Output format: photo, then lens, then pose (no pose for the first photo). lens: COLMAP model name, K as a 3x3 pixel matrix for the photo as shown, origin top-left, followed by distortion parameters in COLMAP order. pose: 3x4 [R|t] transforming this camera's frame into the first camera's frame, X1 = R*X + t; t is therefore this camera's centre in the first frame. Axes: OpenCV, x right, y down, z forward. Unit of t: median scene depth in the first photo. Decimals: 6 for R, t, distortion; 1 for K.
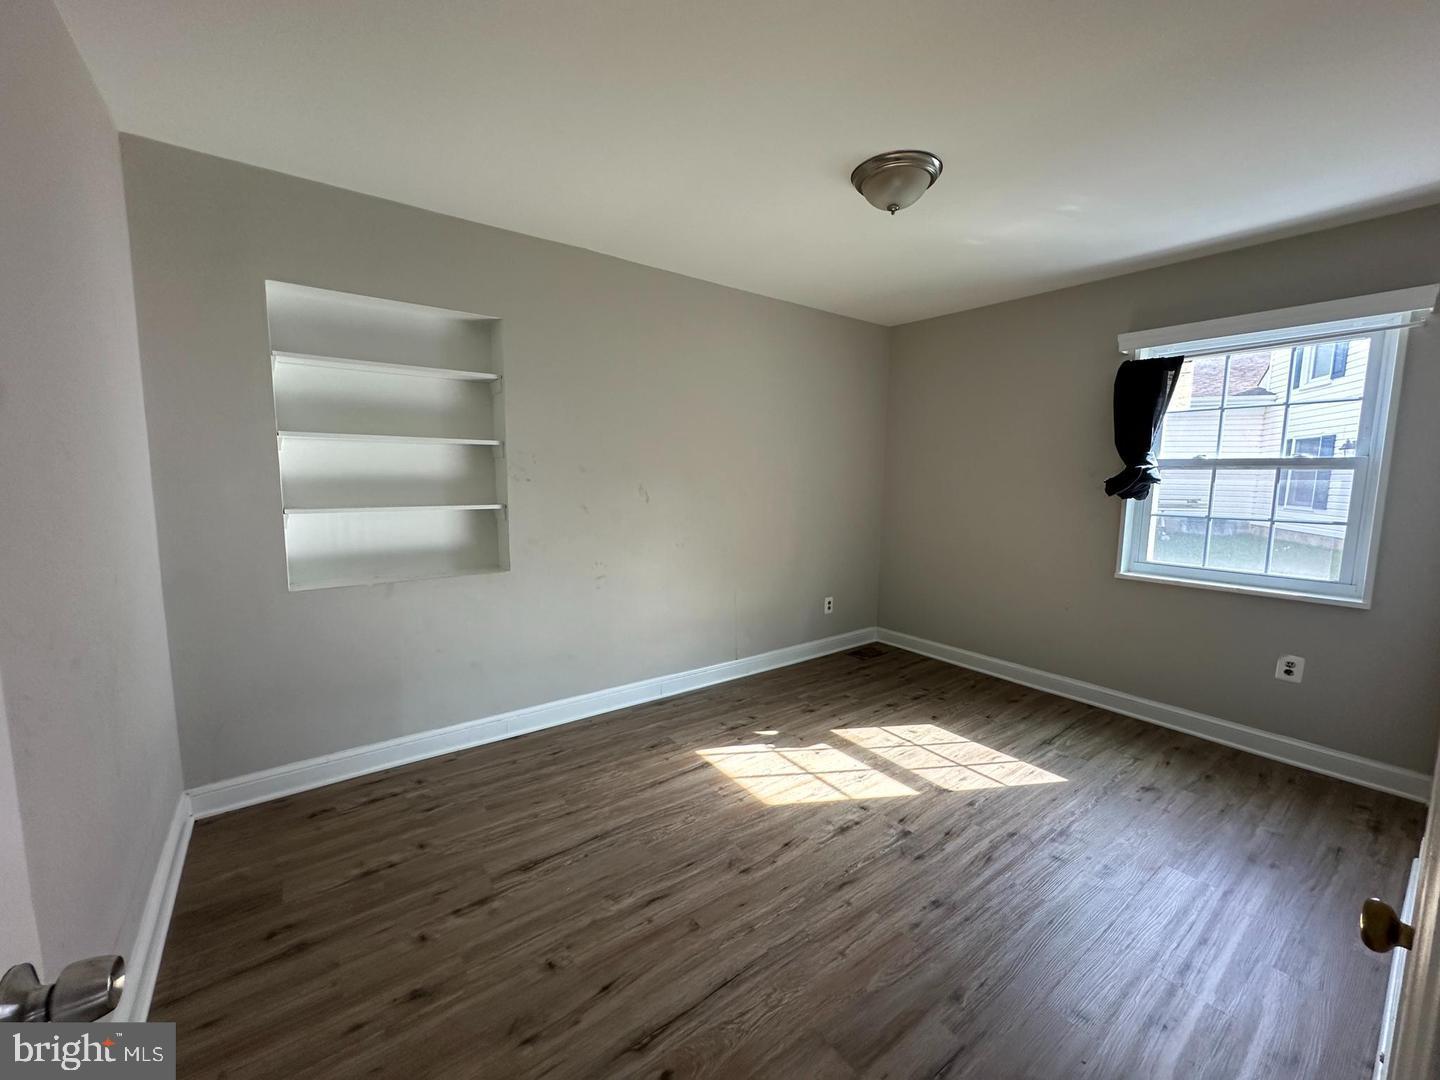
lens RADIAL K [[575.9, 0, 722.2], [0, 575.9, 540.6], [0, 0, 1]] dist [-0.003490, 0.000939]
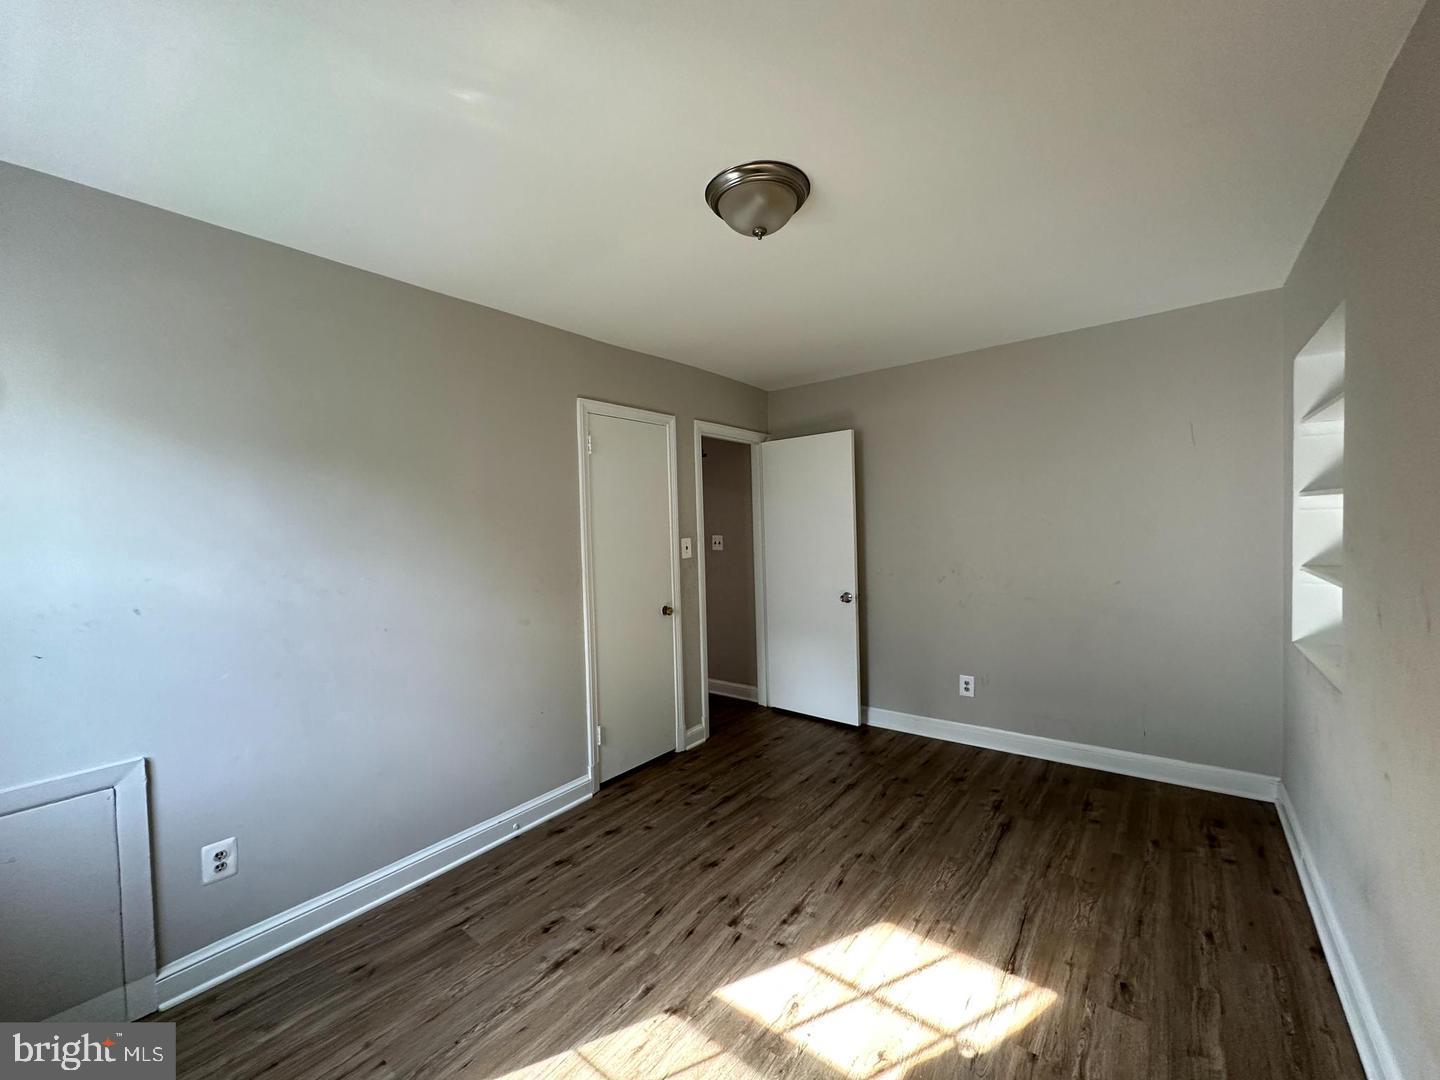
lens RADIAL K [[575.9, 0, 726.8], [0, 575.9, 537.2], [0, 0, 1]] dist [-0.003490, 0.000939]
pose [[-0.964831, 0.022527, -0.261903, 0.554709], [-0.014131, 0.990436, 0.137245, -0.246332], [0.262490, 0.136119, -0.955286, 1.784650]]
